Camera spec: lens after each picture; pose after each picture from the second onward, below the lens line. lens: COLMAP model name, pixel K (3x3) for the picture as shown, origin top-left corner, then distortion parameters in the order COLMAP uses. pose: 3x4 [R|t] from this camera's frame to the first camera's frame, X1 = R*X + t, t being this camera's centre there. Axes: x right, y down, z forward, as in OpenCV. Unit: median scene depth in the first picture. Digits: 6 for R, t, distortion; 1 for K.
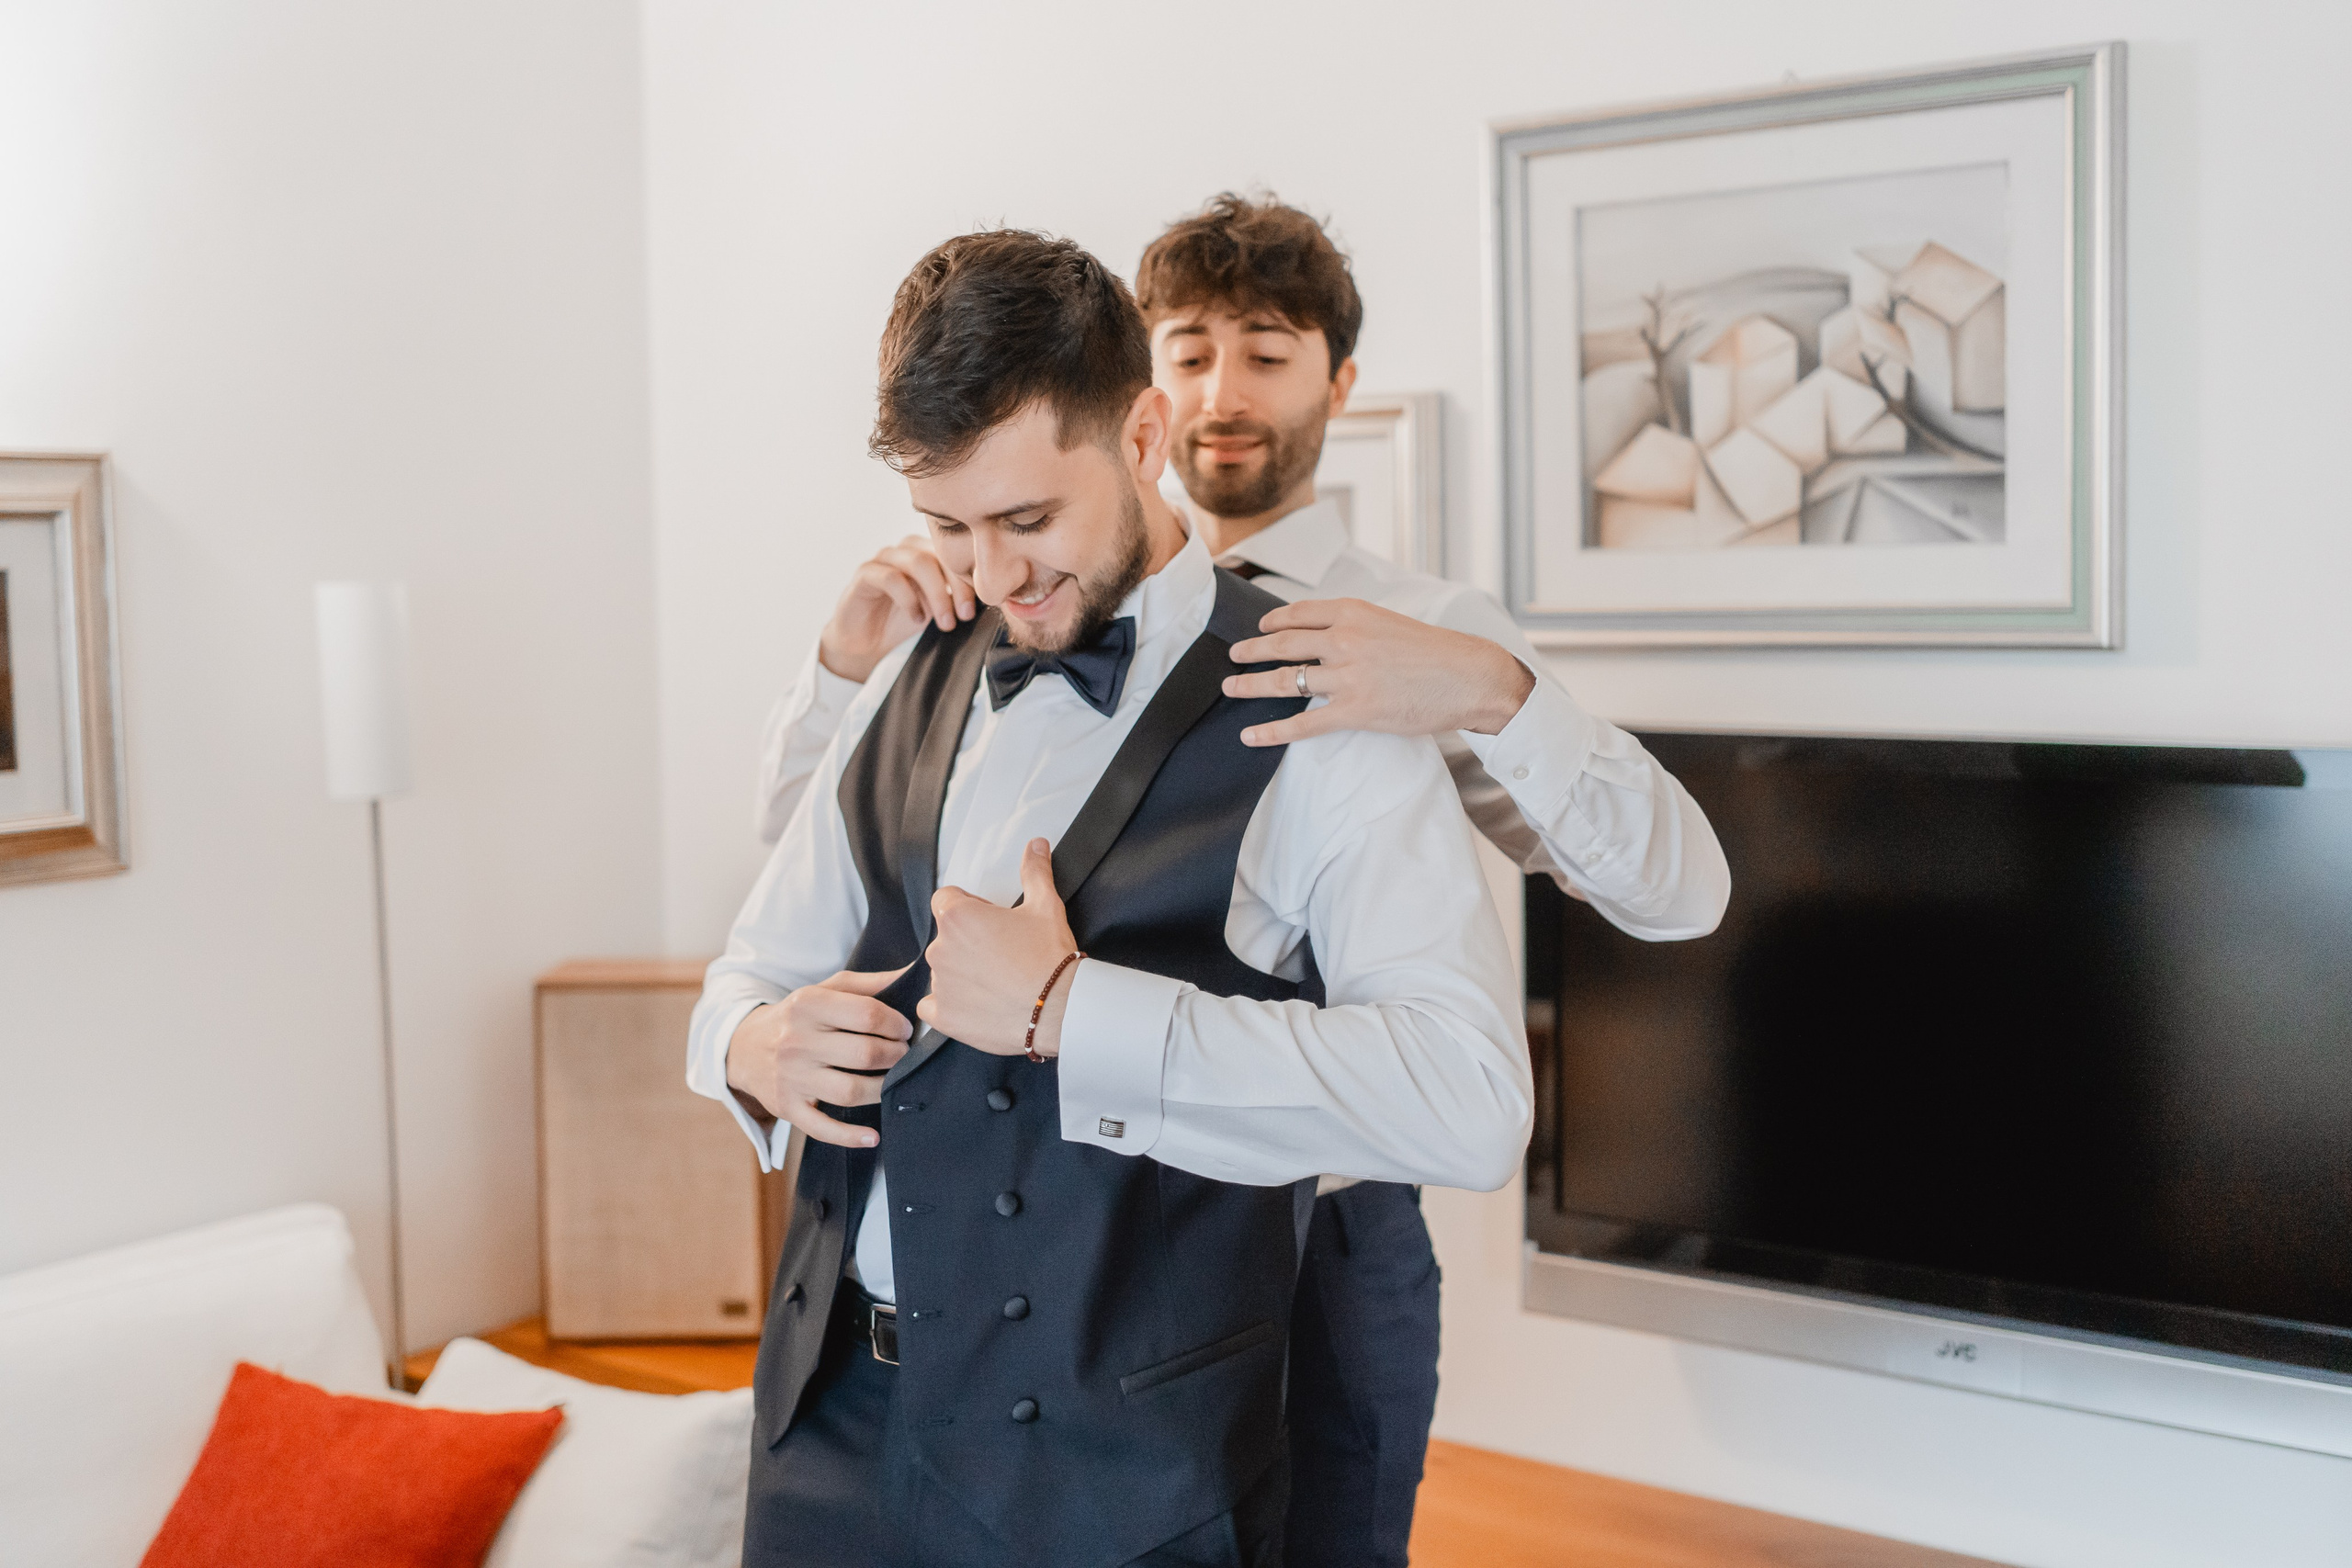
lens RADIAL K [[2354.5, 0, 1243.4], [0, 2354.5, 777.4], [0, 0, 1]] dist [-0.035858, 0.000000]
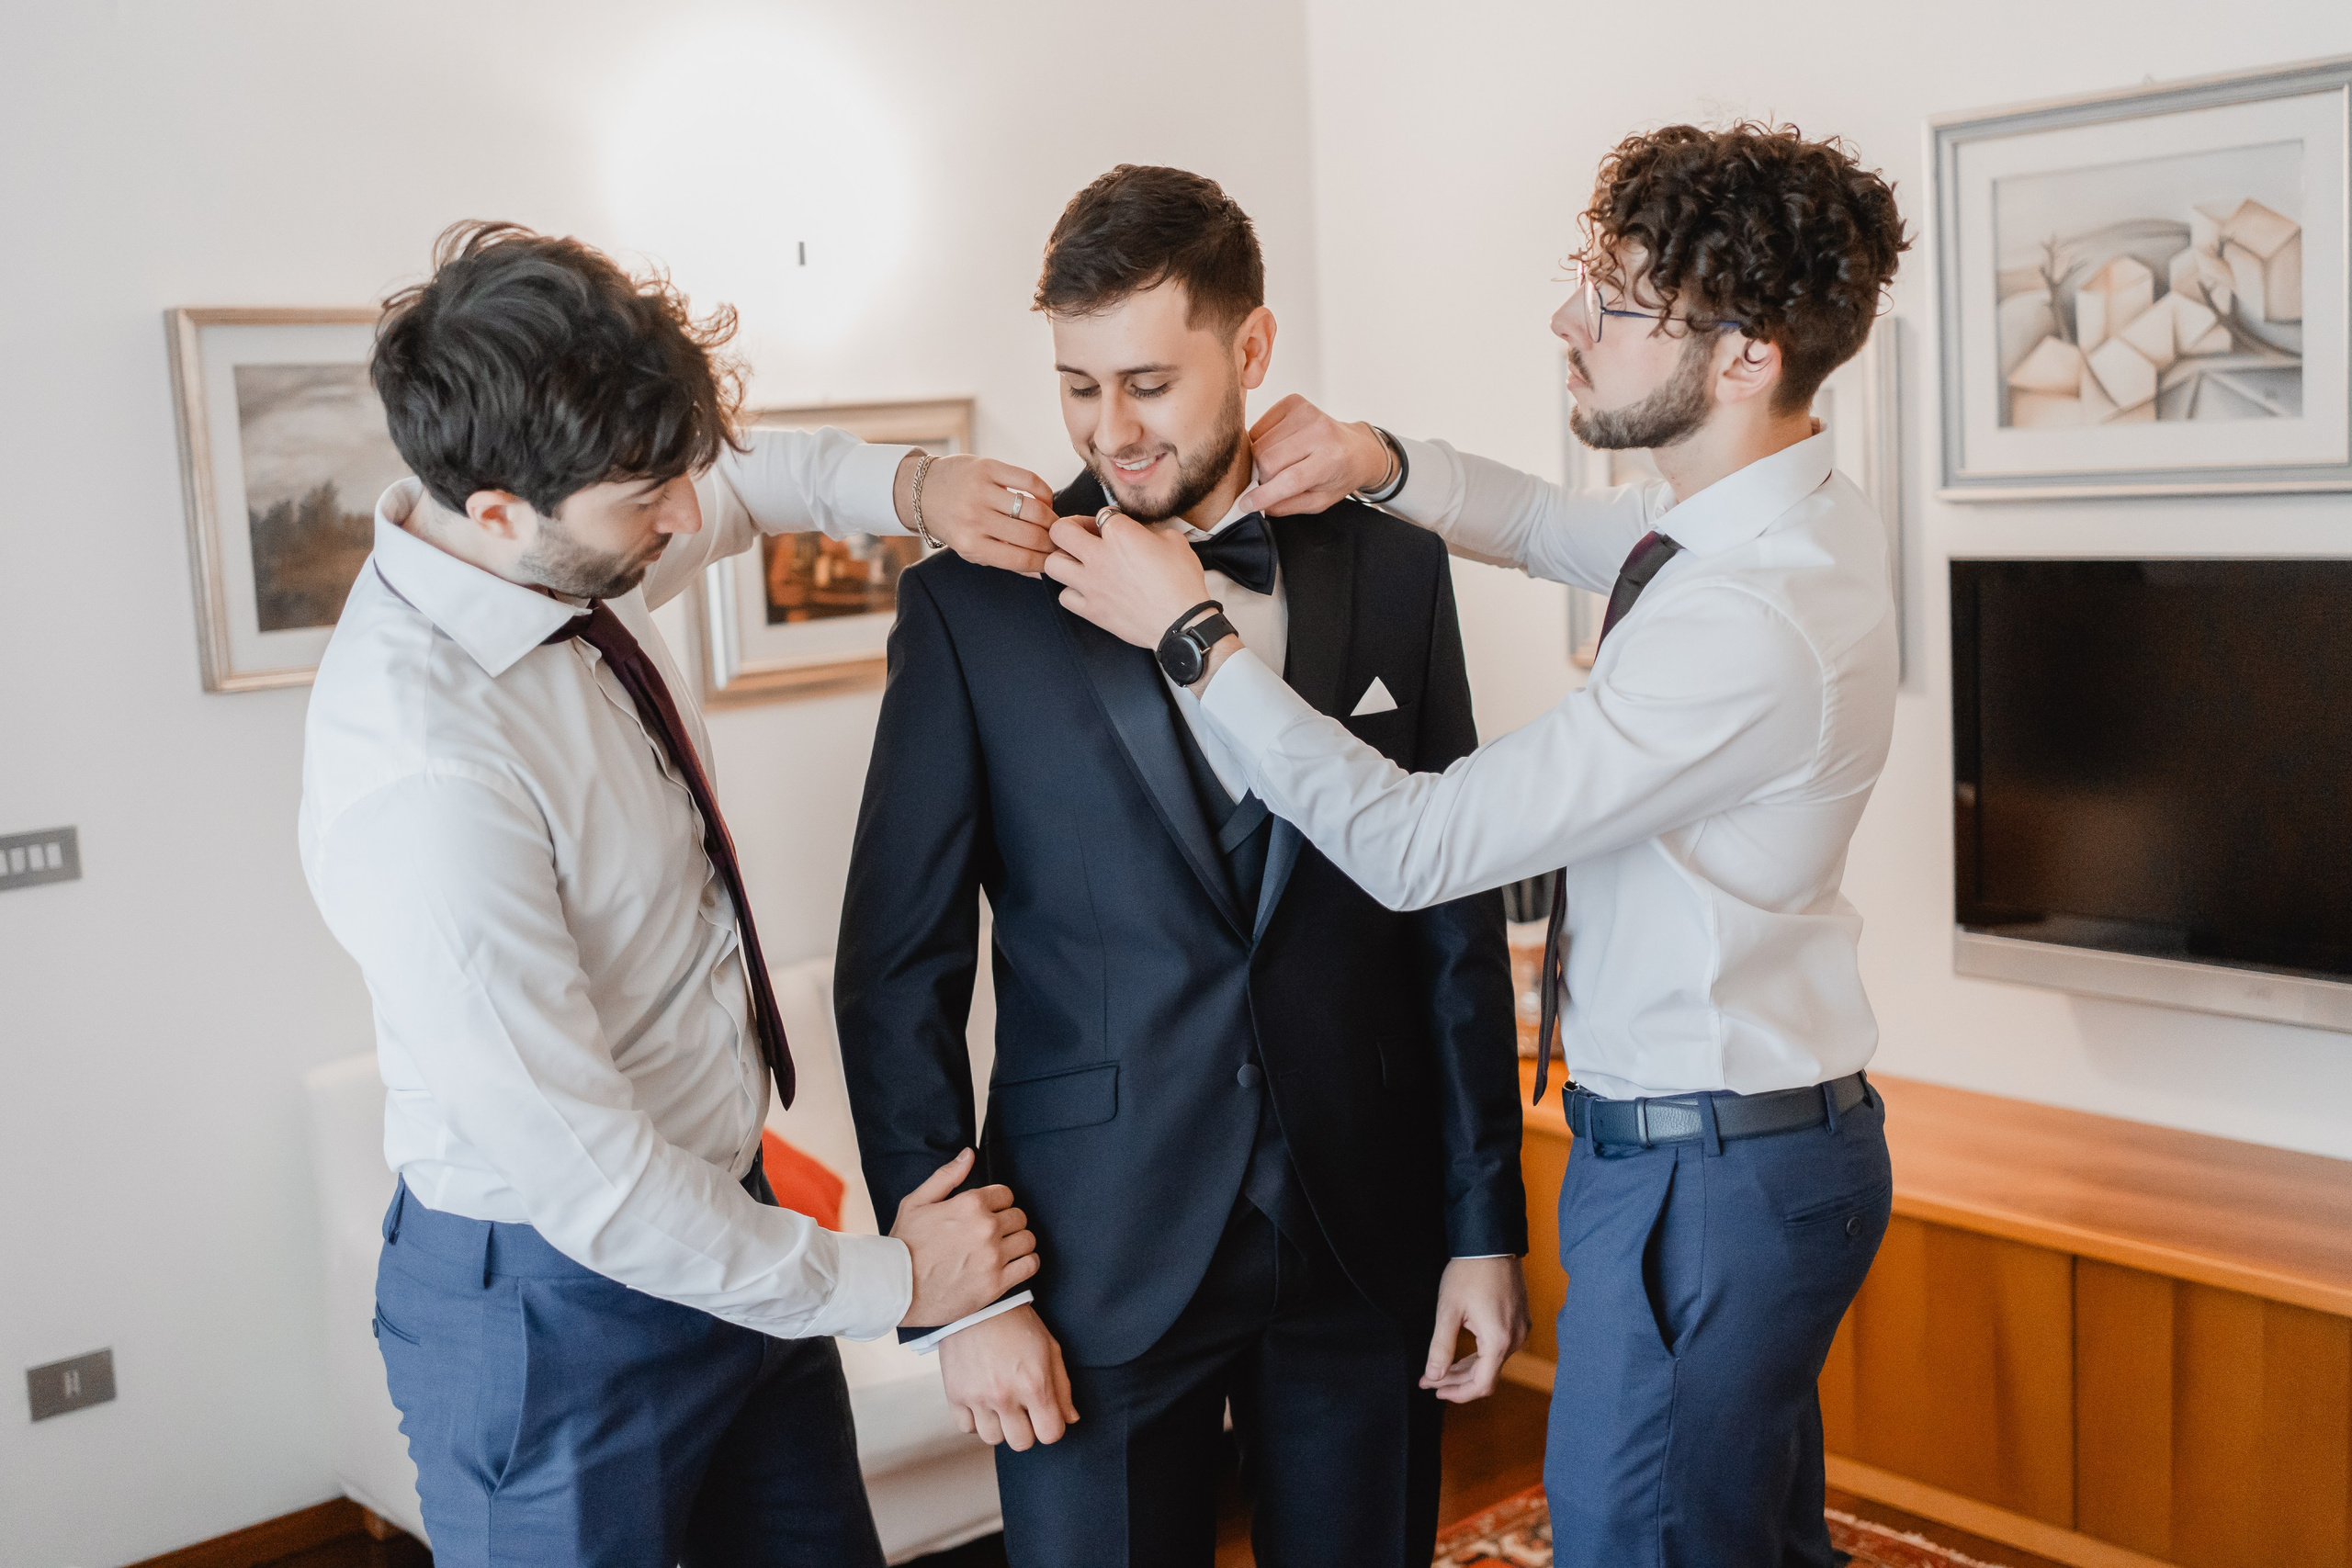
lens RADIAL K [[2354.5, 0, 1170.5], [0, 2354.5, 787.7], [0, 0, 1]] dist [-0.035858, 0.000000]
pose [[0.959808, -0.001469, -0.280654, 0.066460], [0.020912, 0.997581, 0.066296, 0.012594], [0.279878, -0.069501, 0.957517, -0.497199]]
